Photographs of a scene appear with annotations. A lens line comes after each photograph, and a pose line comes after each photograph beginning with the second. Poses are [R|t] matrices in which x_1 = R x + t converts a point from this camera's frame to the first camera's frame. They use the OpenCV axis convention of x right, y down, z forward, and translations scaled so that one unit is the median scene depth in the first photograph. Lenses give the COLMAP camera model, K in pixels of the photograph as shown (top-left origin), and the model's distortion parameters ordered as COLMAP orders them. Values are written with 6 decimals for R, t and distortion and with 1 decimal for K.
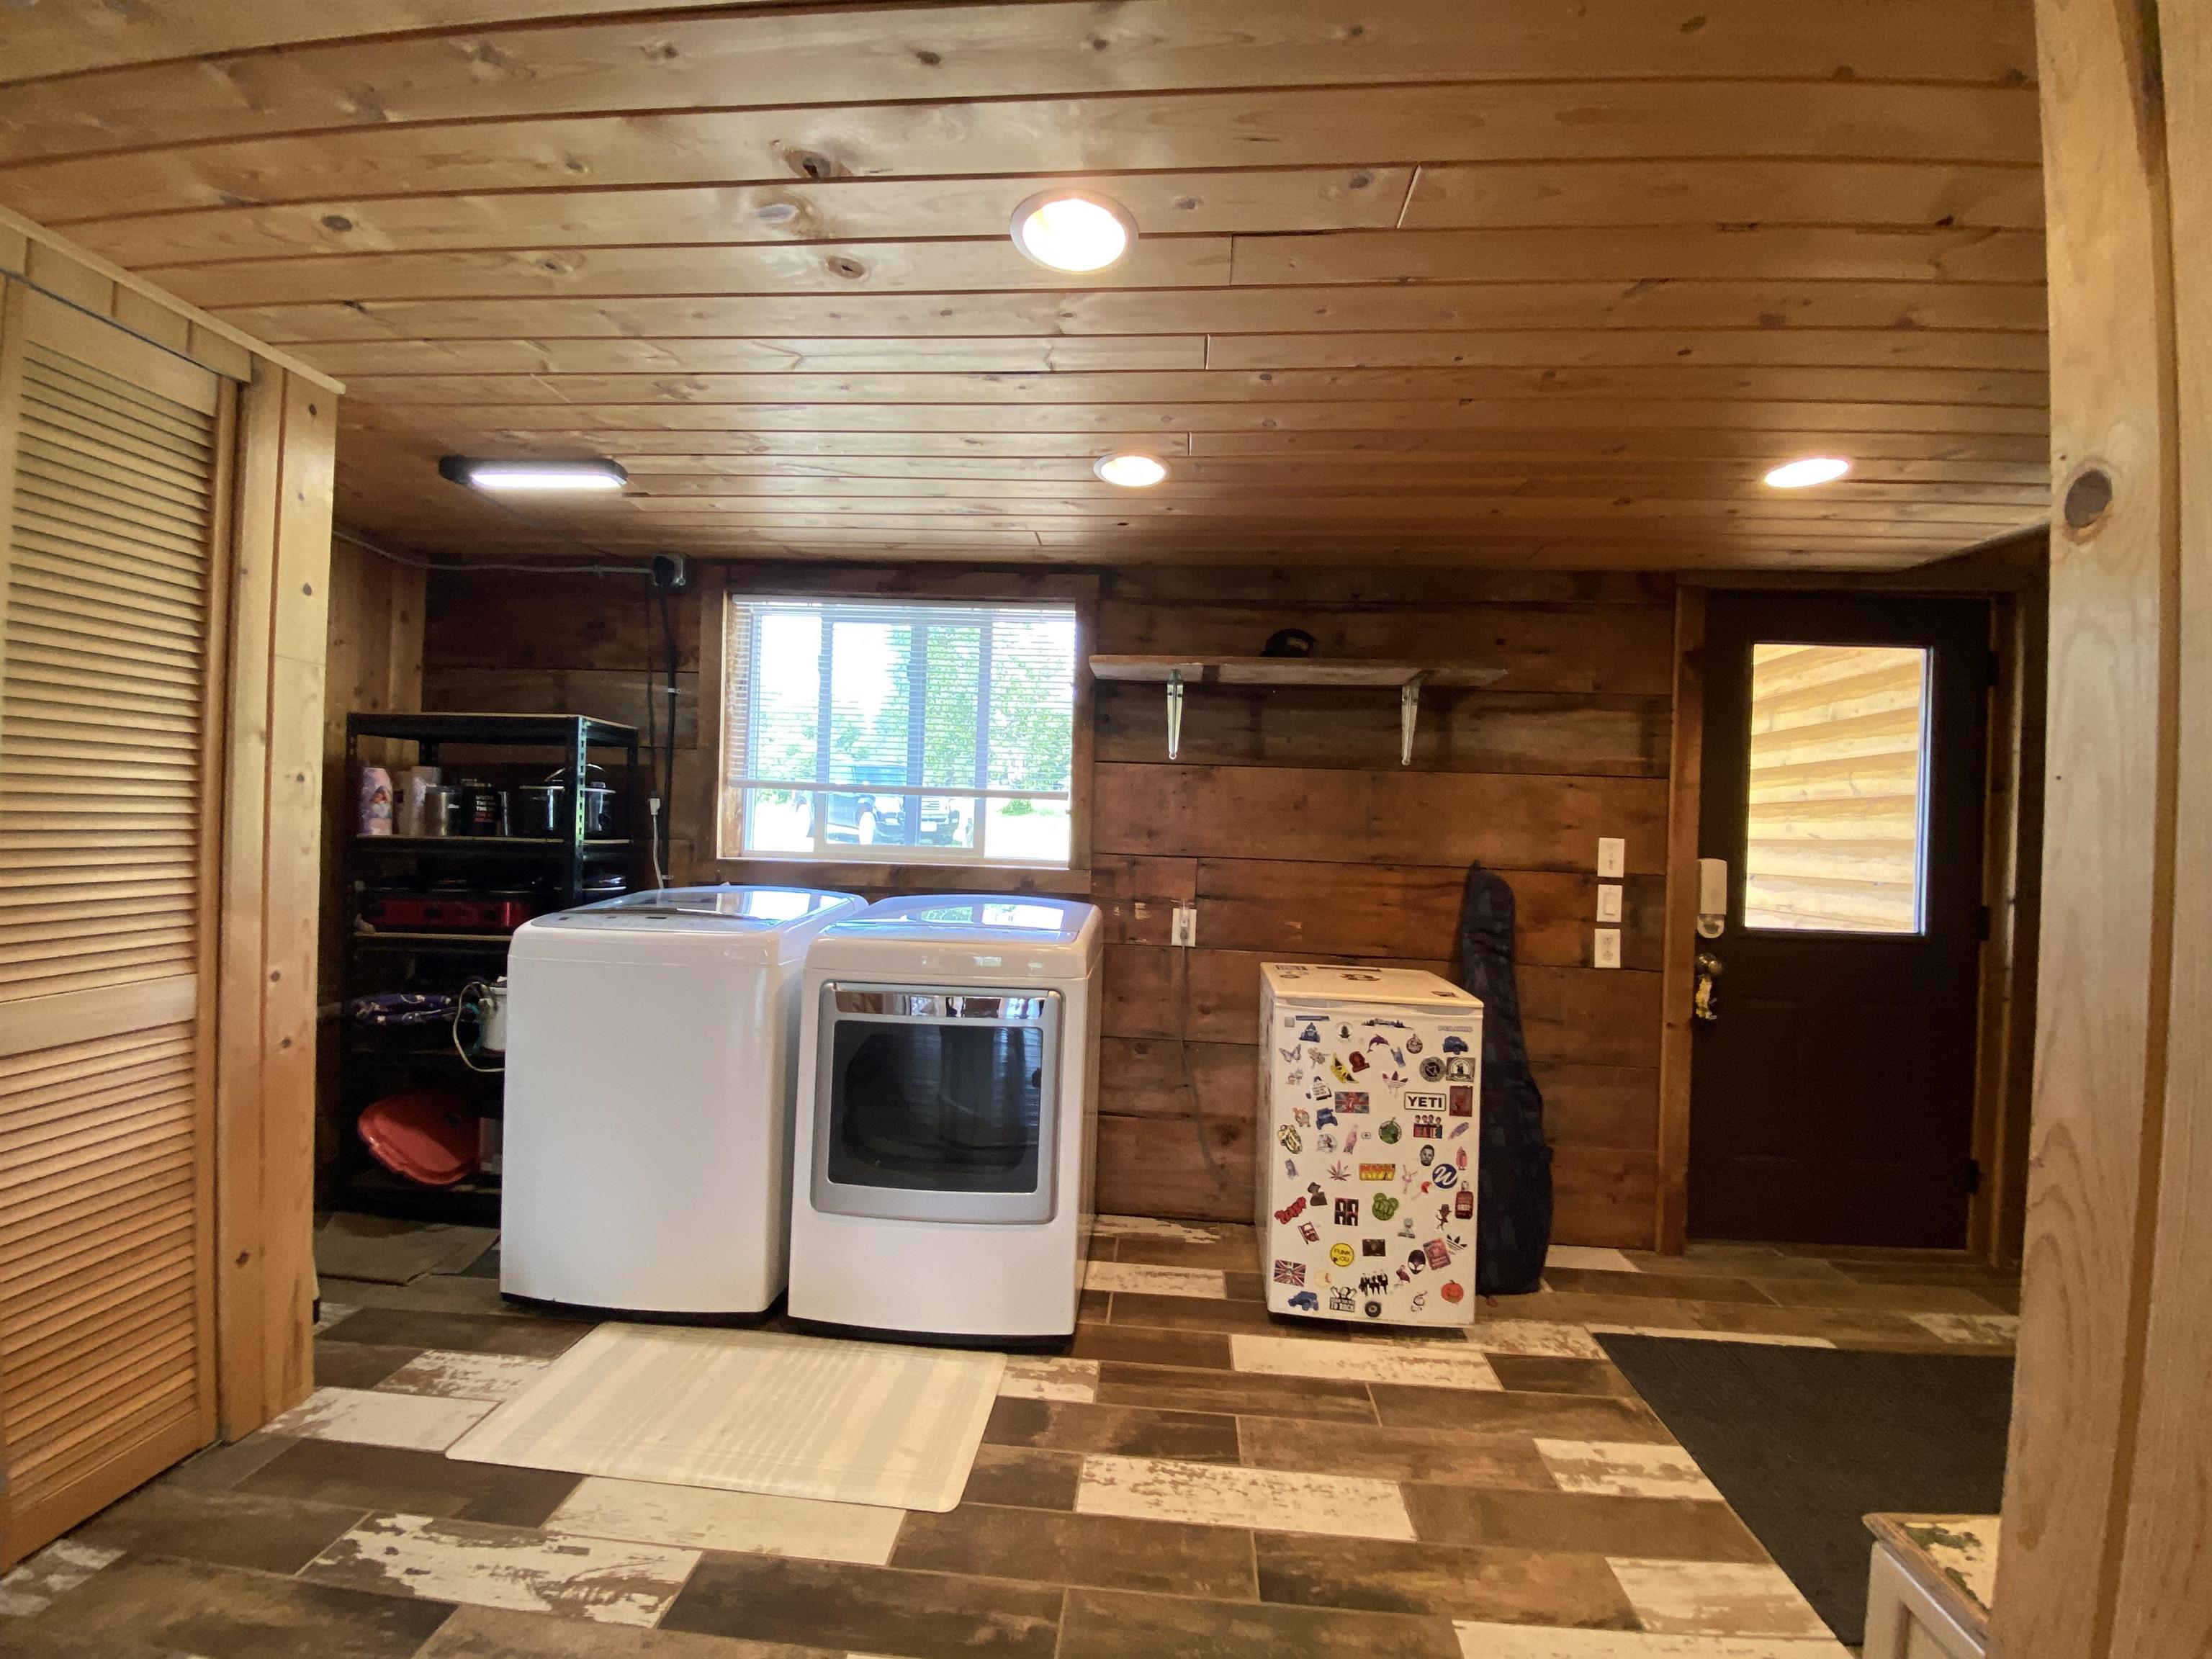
lens RADIAL K [[905.9, 0, 1113.8], [0, 905.9, 833.8], [0, 0, 1]] dist [0.019301, -0.019725]
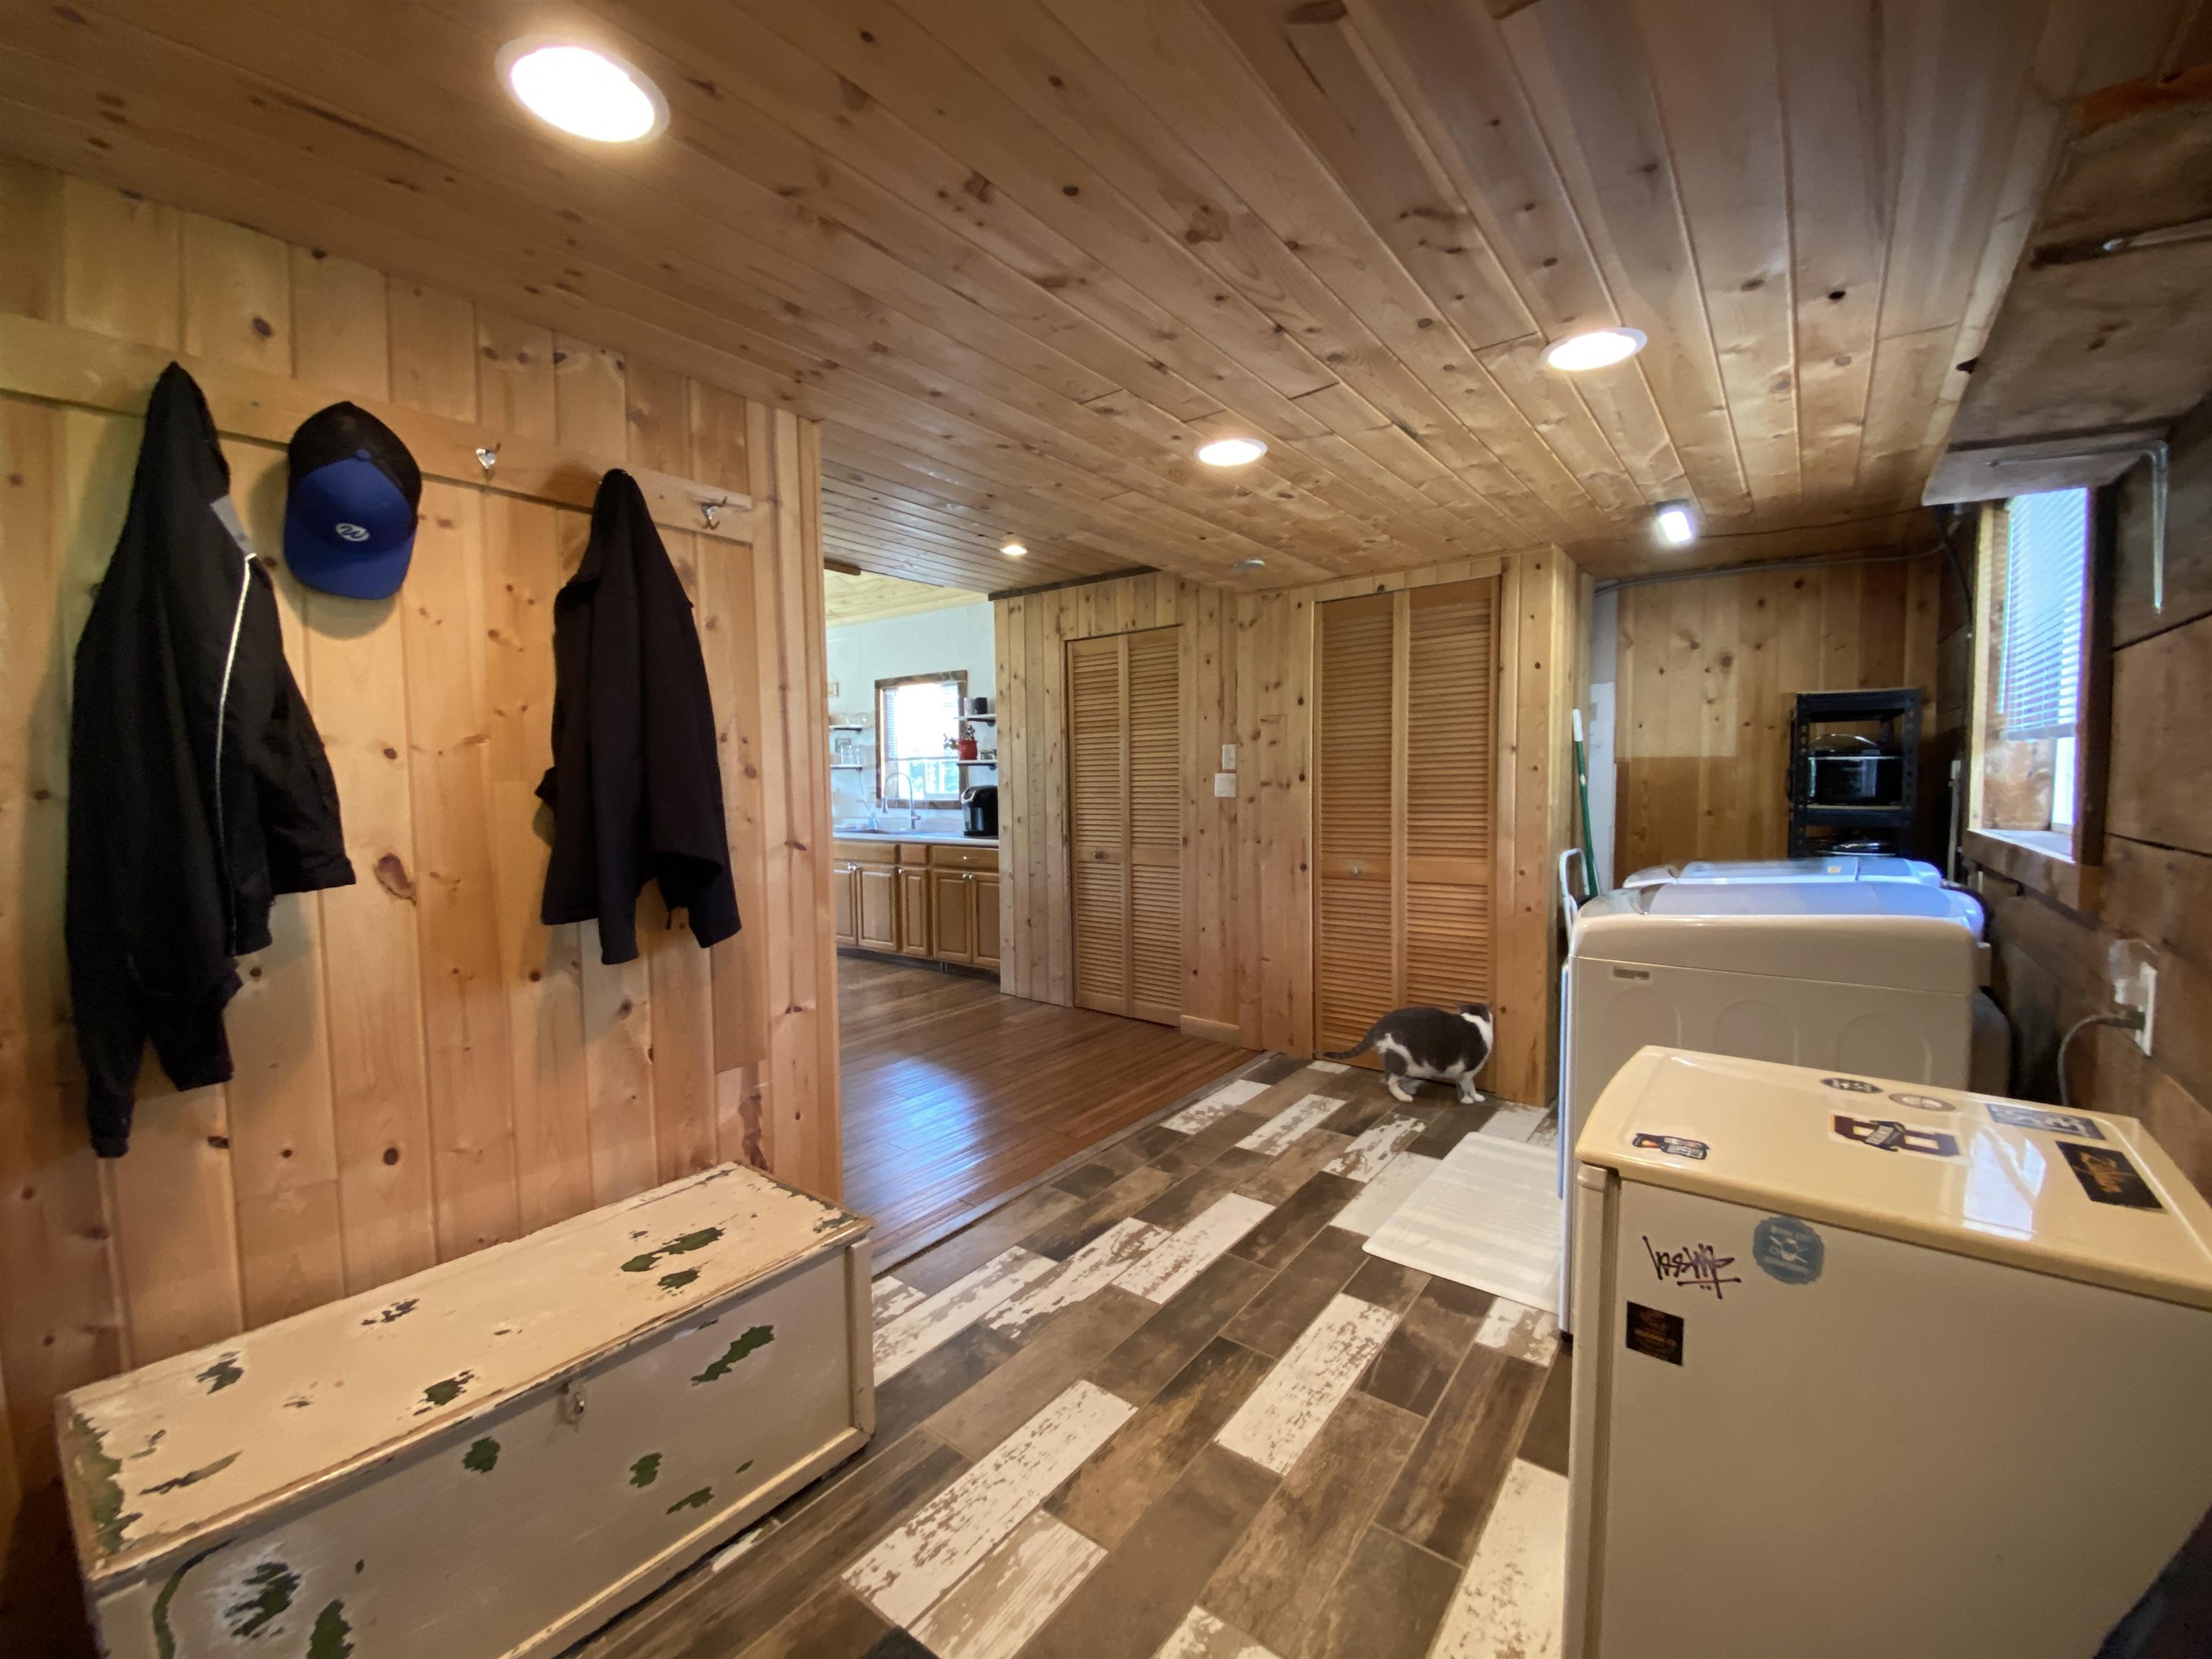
lens RADIAL K [[905.9, 0, 1113.8], [0, 905.9, 833.8], [0, 0, 1]] dist [0.019301, -0.019725]
pose [[-0.546208, 0.021998, -0.837361, 1.252925], [-0.010415, 0.999399, 0.033049, 0.022244], [0.837585, 0.026772, -0.545650, 1.432513]]
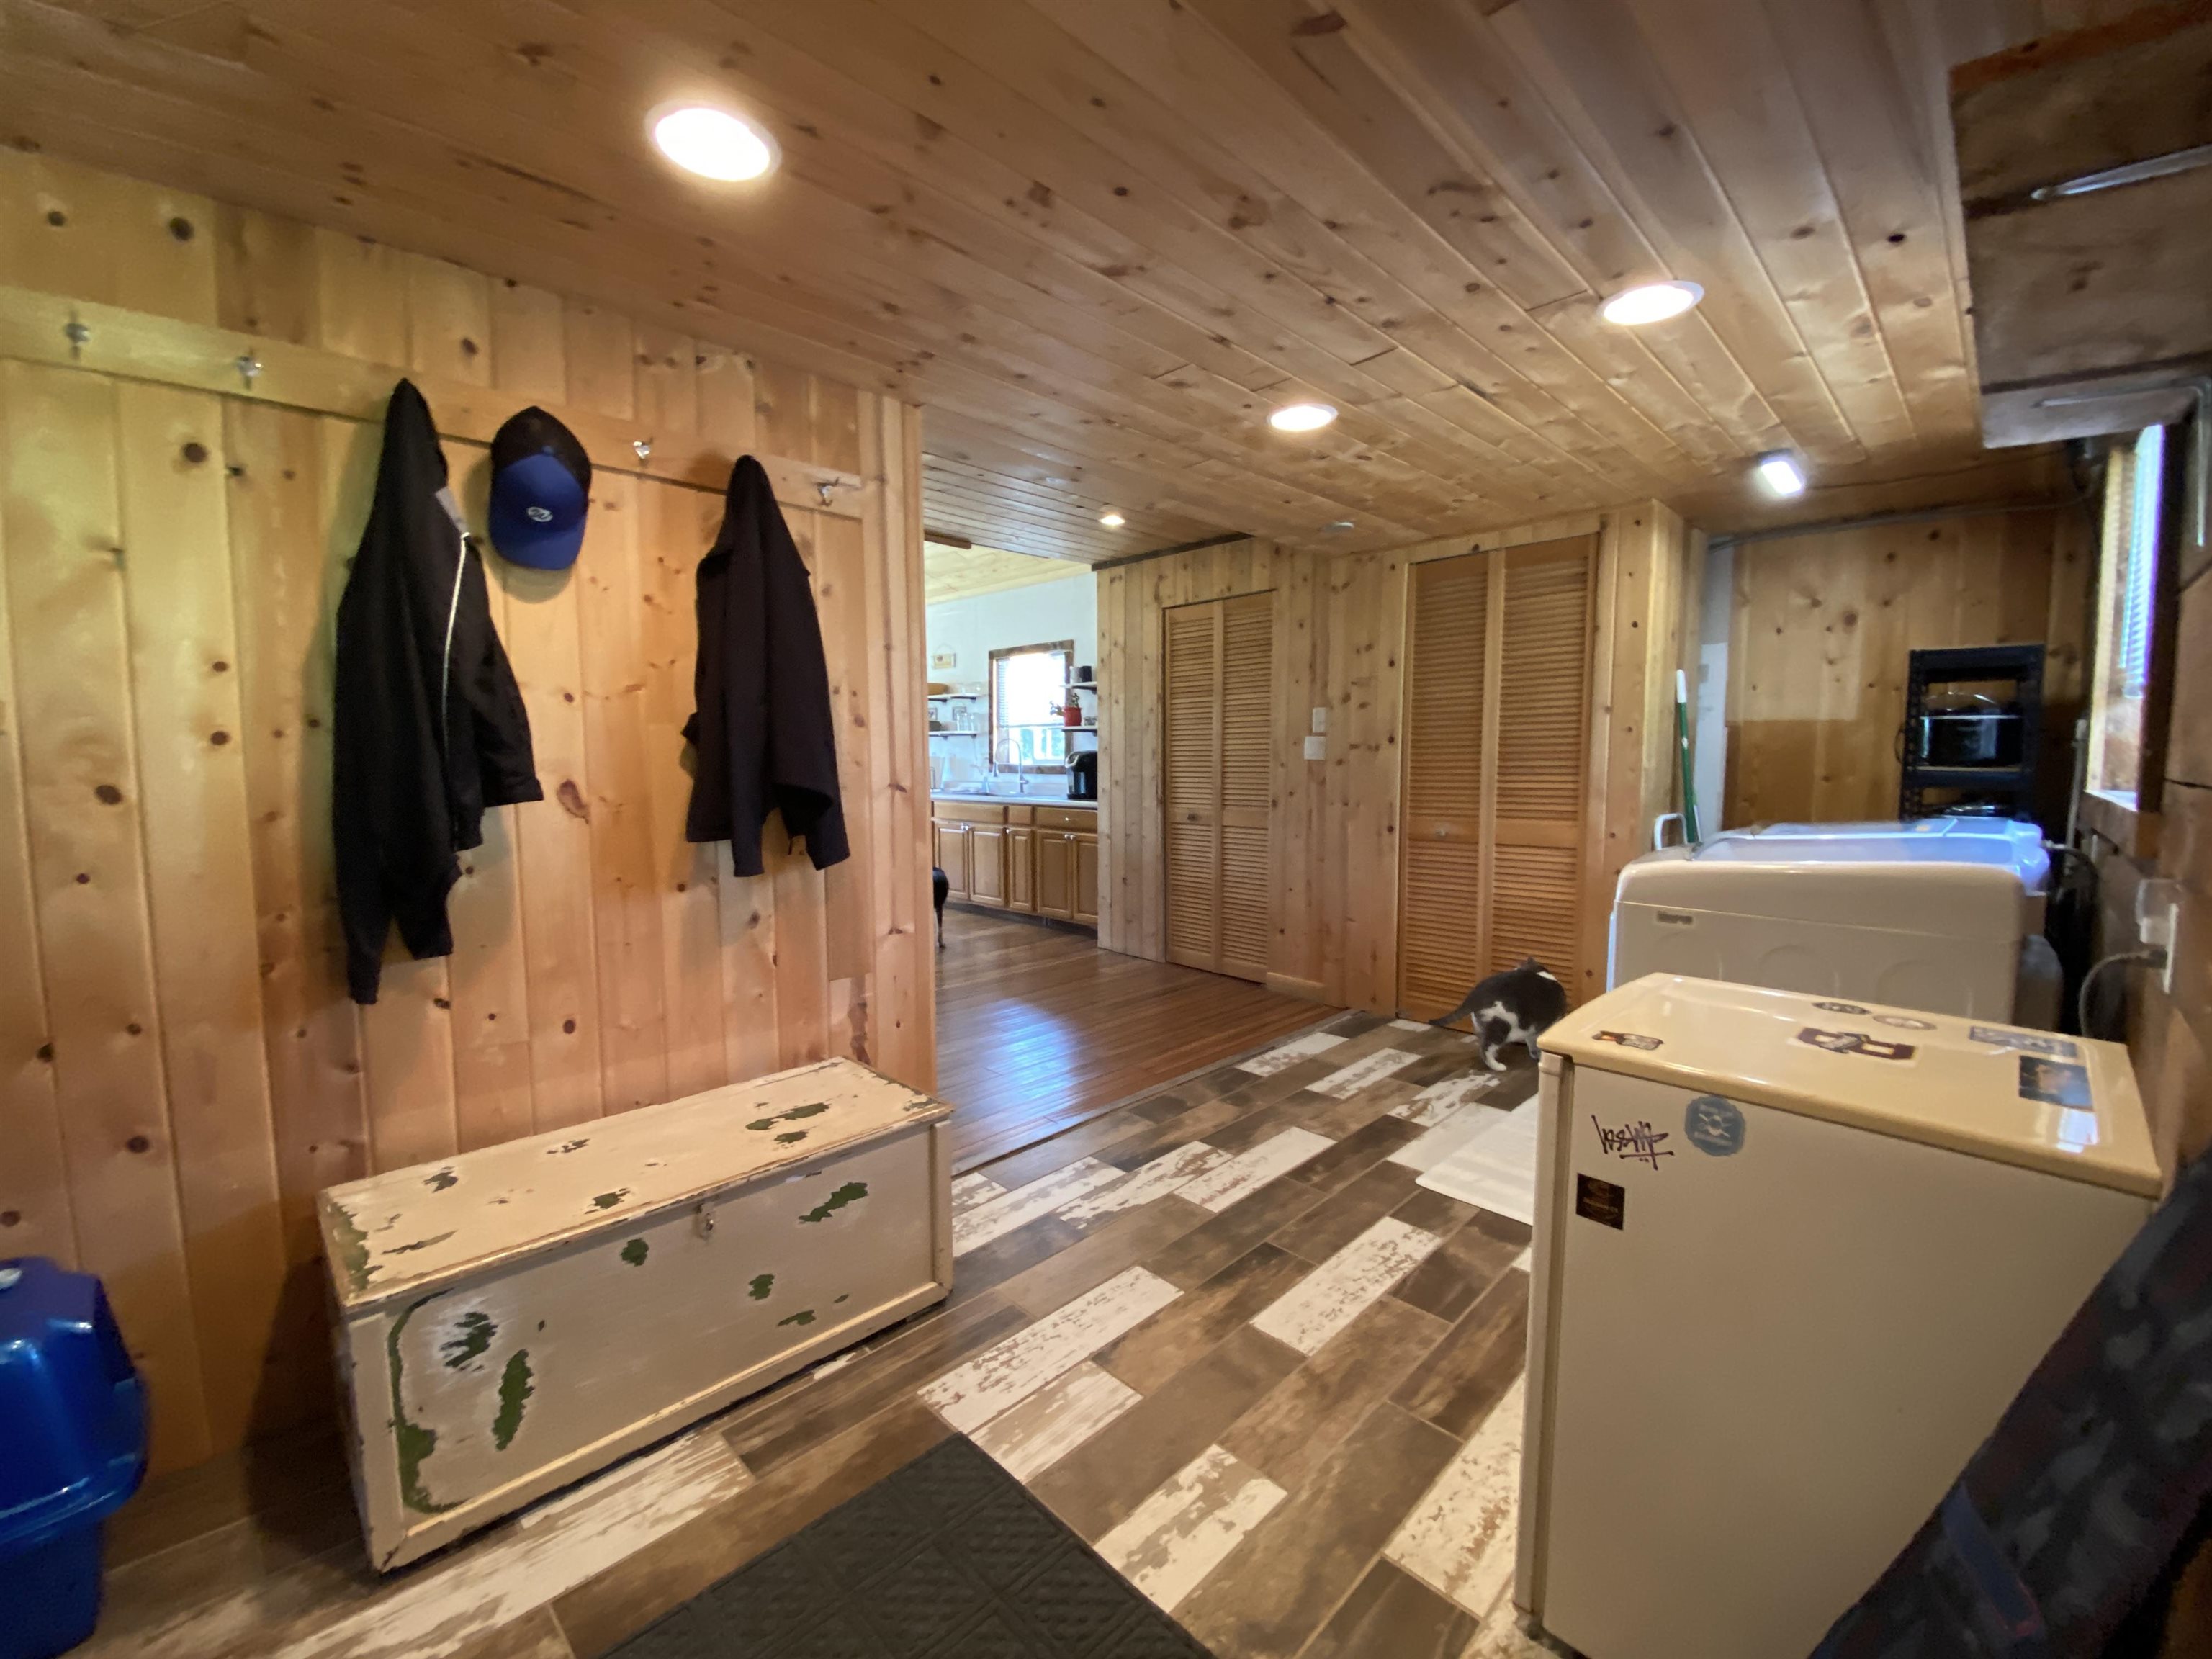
lens RADIAL K [[905.9, 0, 1113.8], [0, 905.9, 833.8], [0, 0, 1]] dist [0.019301, -0.019725]
pose [[-0.650609, 0.033669, -0.758666, 1.300139], [-0.021421, 0.997806, 0.062652, 0.061790], [0.759110, 0.057014, -0.648460, 1.562165]]
